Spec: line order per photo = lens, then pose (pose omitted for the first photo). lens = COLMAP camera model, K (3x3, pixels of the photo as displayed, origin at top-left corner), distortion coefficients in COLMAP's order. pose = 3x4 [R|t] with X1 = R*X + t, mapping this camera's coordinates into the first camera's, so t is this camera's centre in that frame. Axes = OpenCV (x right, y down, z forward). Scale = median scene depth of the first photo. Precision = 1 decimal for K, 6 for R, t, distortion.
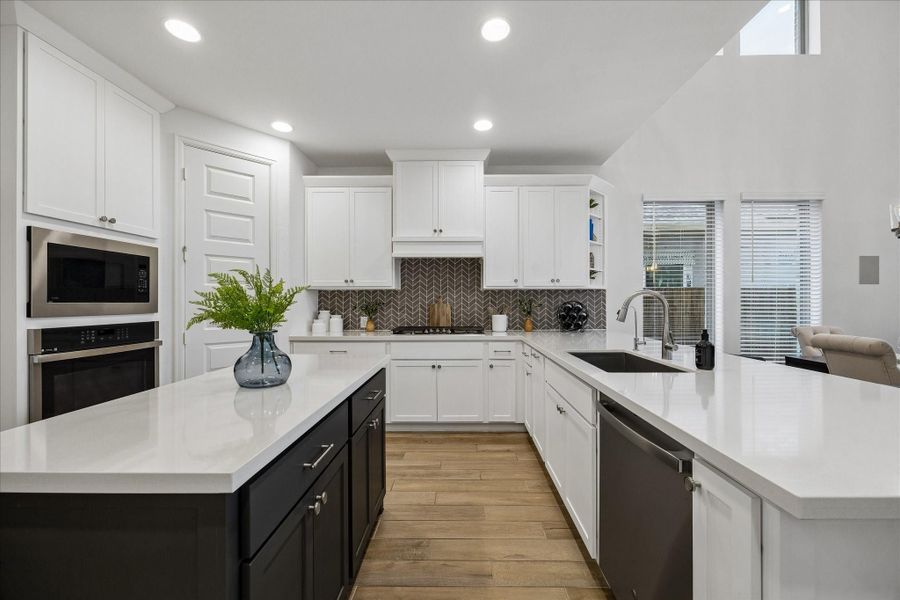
lens RADIAL K [[356.2, 0, 452.0], [0, 356.2, 299.7], [0, 0, 1]] dist [0.009127, 0.000169]
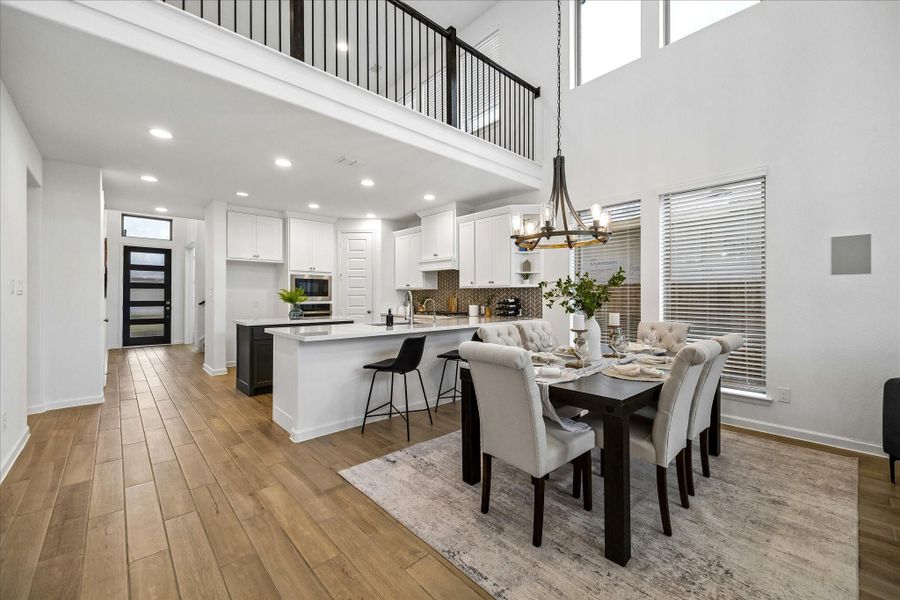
lens RADIAL K [[356.2, 0, 447.2], [0, 356.2, 296.6], [0, 0, 1]] dist [0.009127, 0.000169]
pose [[0.687992, 0.001500, -0.725716, 1.195119], [0.001988, 0.999990, 0.003952, -0.000819], [0.725715, -0.004162, 0.687983, -0.128873]]
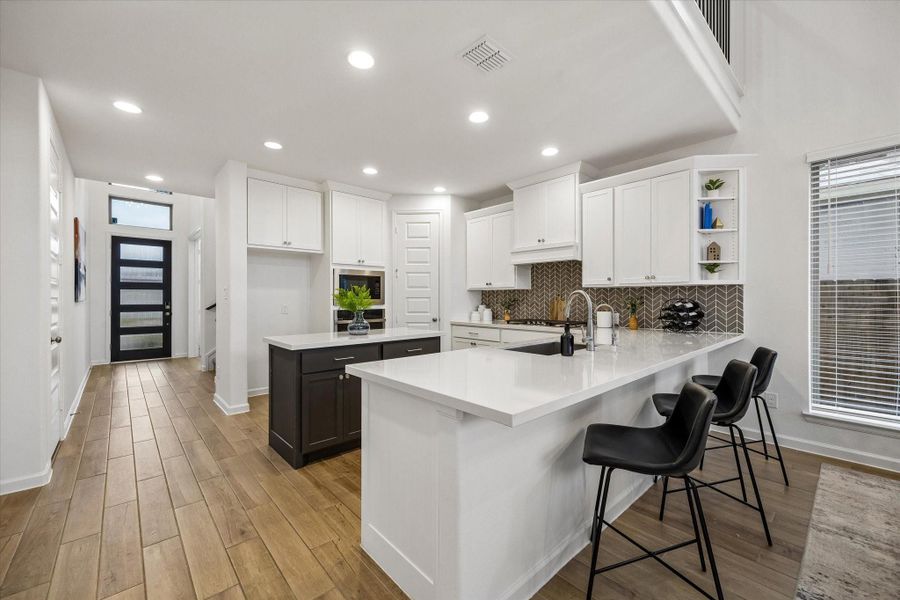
lens RADIAL K [[356.2, 0, 451.0], [0, 356.2, 299.0], [0, 0, 1]] dist [0.009127, 0.000169]
pose [[0.687246, 0.002469, -0.726420, 0.606092], [0.004707, 0.999958, 0.007852, -0.005735], [0.726409, -0.008816, 0.687206, -0.050670]]
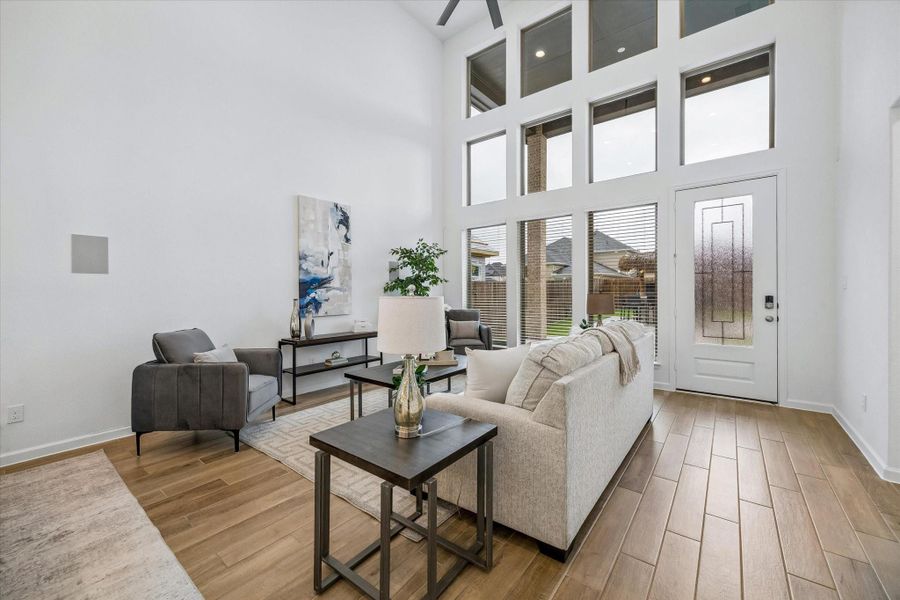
lens RADIAL K [[356.2, 0, 449.7], [0, 356.2, 292.6], [0, 0, 1]] dist [0.009127, 0.000169]
pose [[0.610778, -0.000503, 0.791802, 1.083320], [0.001441, 0.999999, -0.000477, -0.000198], [-0.791801, 0.001433, 0.610778, -0.076948]]
